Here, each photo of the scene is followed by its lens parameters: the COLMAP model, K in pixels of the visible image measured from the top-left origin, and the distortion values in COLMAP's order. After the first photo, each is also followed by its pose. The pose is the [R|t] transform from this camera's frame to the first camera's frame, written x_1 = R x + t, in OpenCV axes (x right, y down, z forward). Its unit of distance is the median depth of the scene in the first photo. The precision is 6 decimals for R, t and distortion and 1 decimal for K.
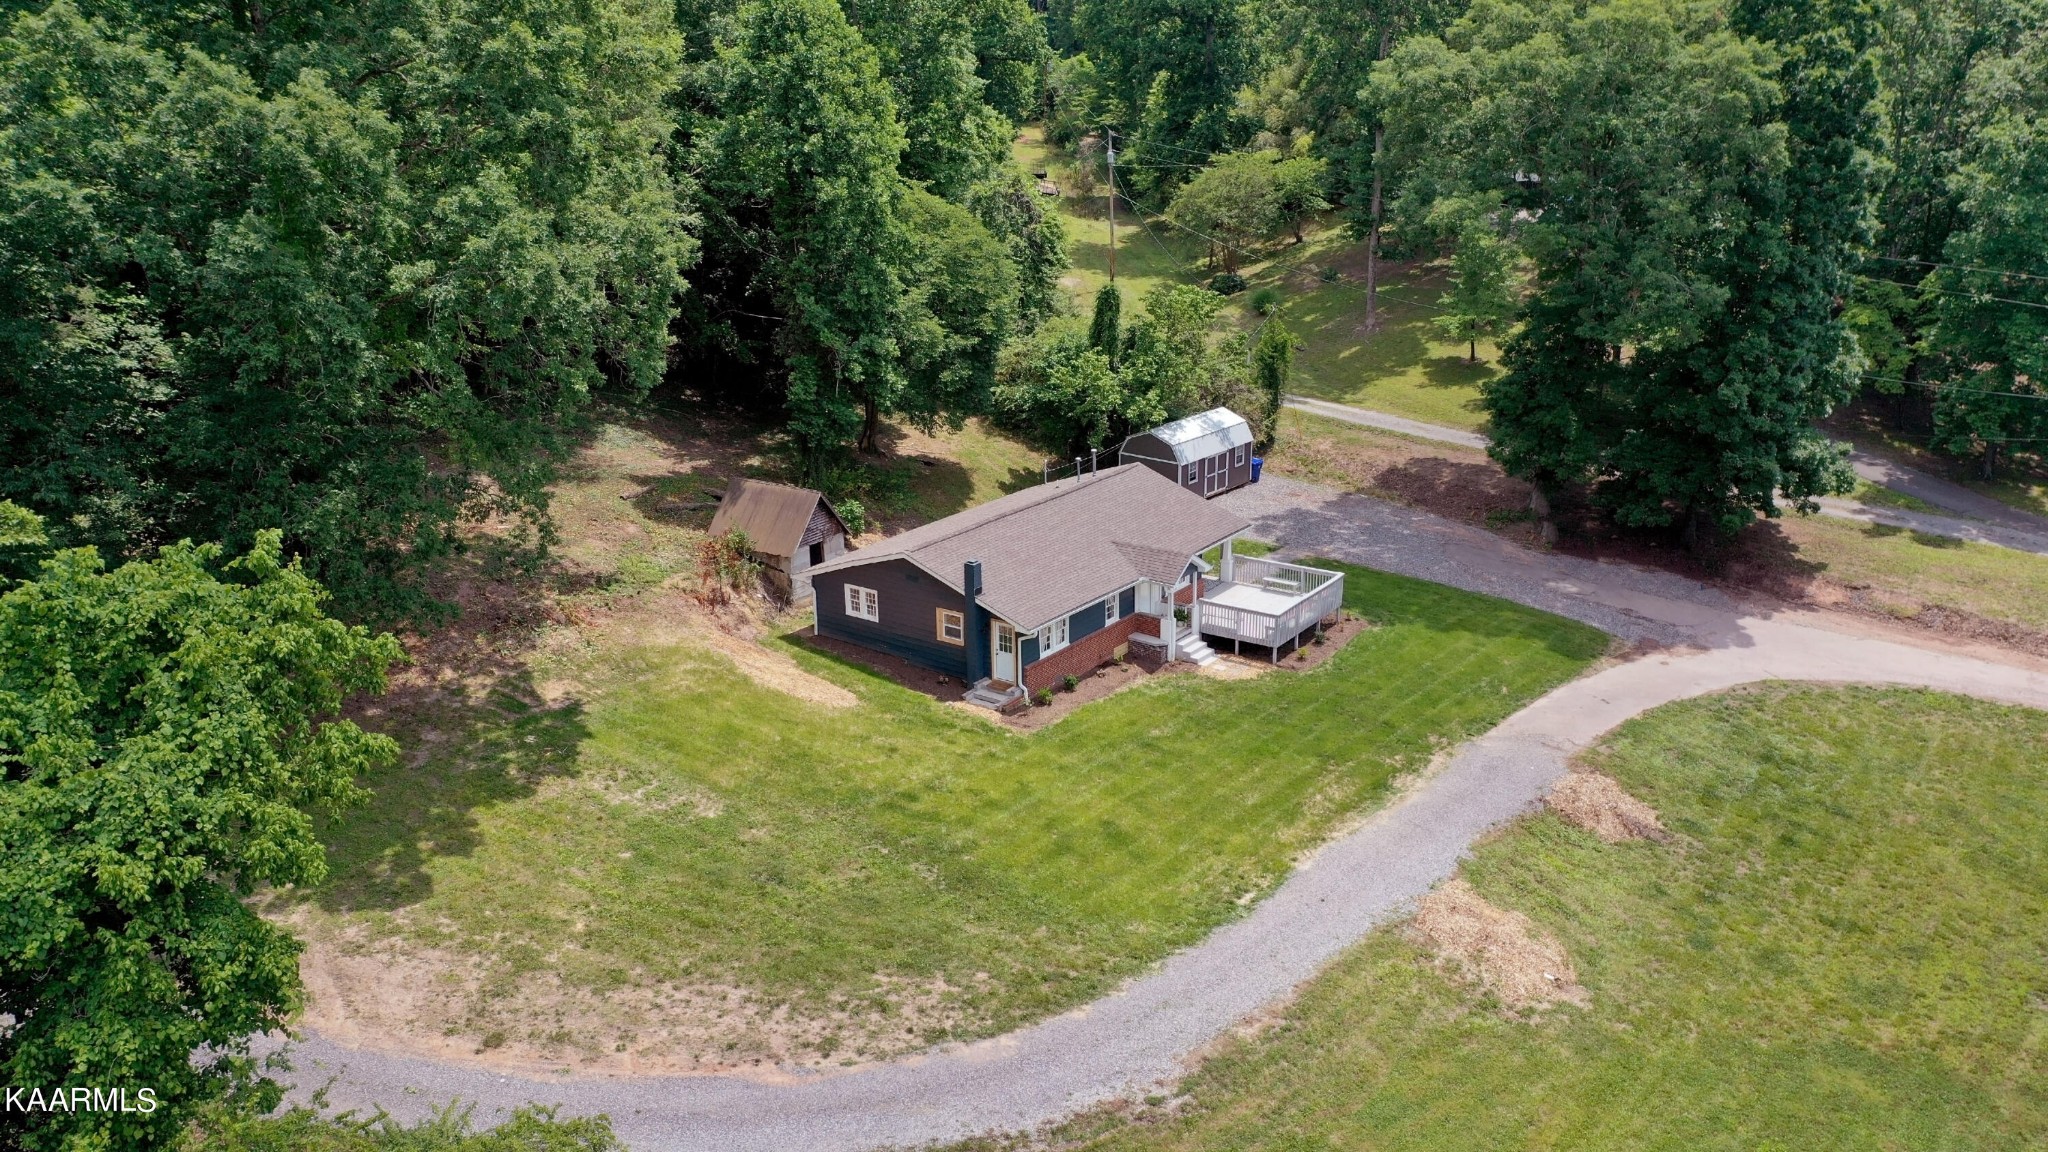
lens RADIAL K [[1613.2, 0, 1035.2], [0, 1613.2, 572.4], [0, 0, 1]] dist [0.009294, -0.001144]
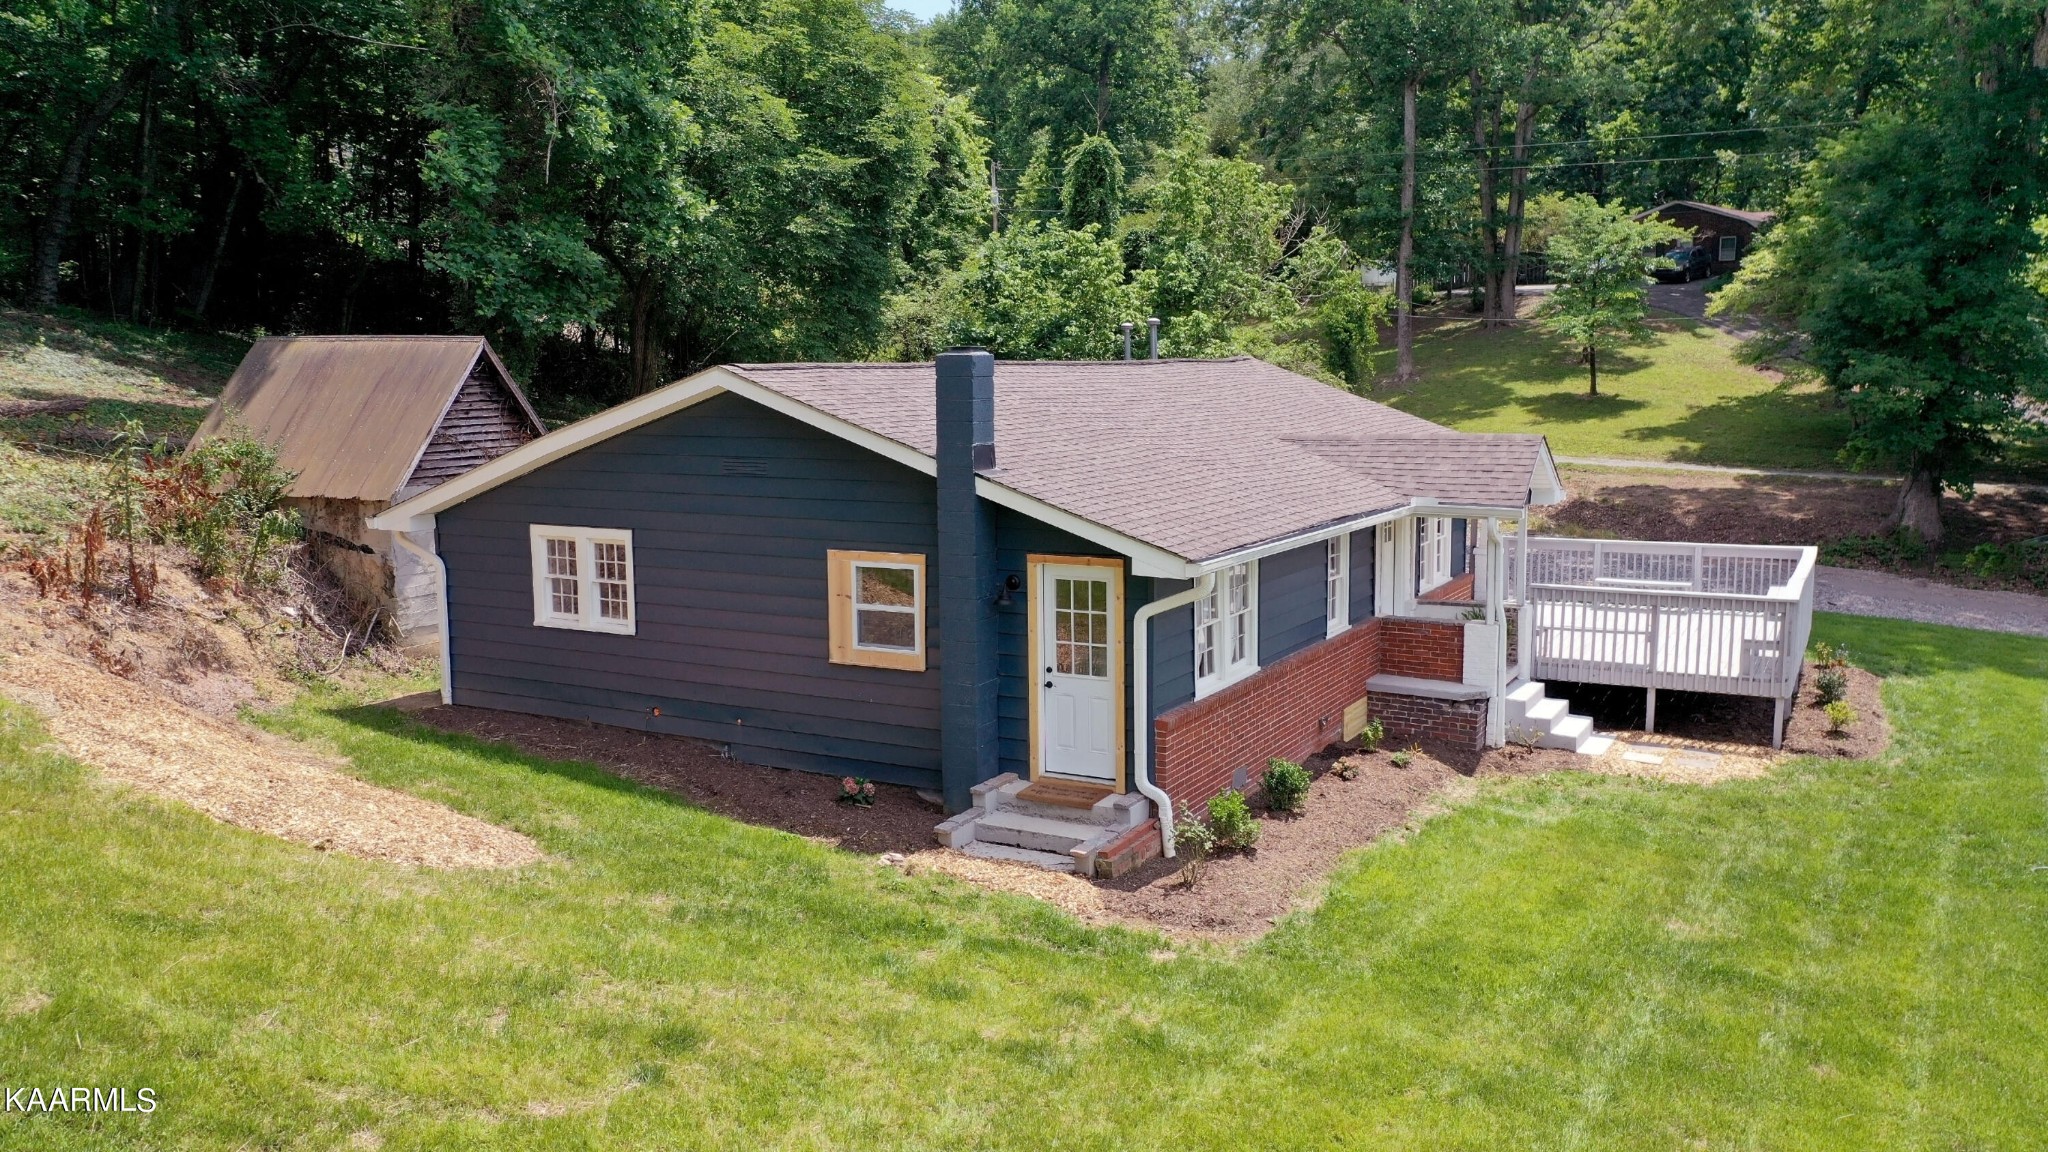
lens RADIAL K [[1604.3, 0, 1029.8], [0, 1604.3, 583.8], [0, 0, 1]] dist [0.012524, -0.008813]
pose [[0.992428, -0.014507, 0.121971, -0.057146], [0.035300, 0.984795, -0.170095, 0.075466], [-0.117649, 0.173112, 0.977850, 0.664192]]
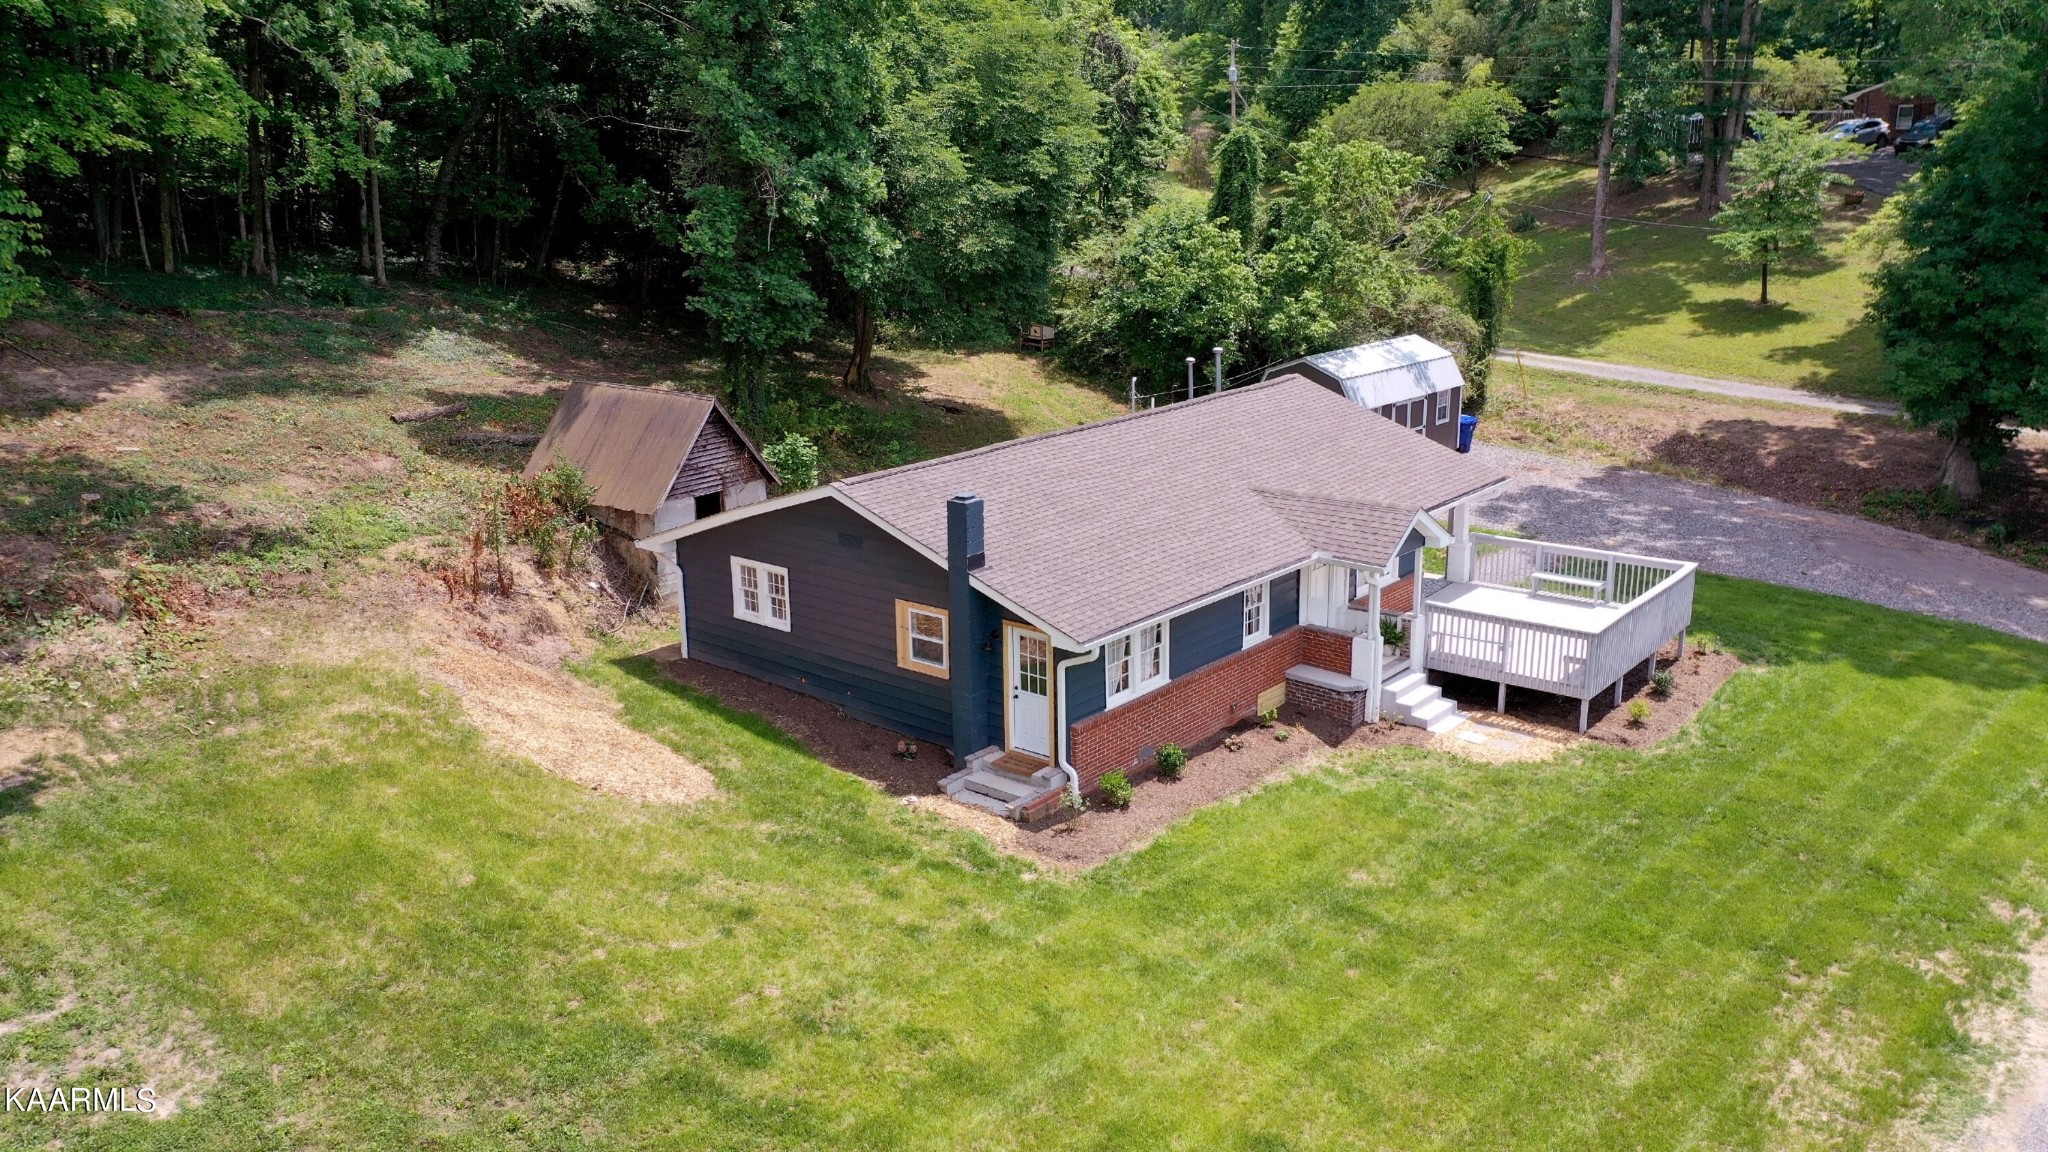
lens RADIAL K [[1613.2, 0, 1035.2], [0, 1613.2, 572.4], [0, 0, 1]] dist [0.009294, -0.001144]
pose [[0.997858, 0.015500, -0.063548, 0.010707], [-0.018343, 0.998845, -0.044409, 0.032461], [0.062786, 0.045479, 0.996990, 0.488121]]
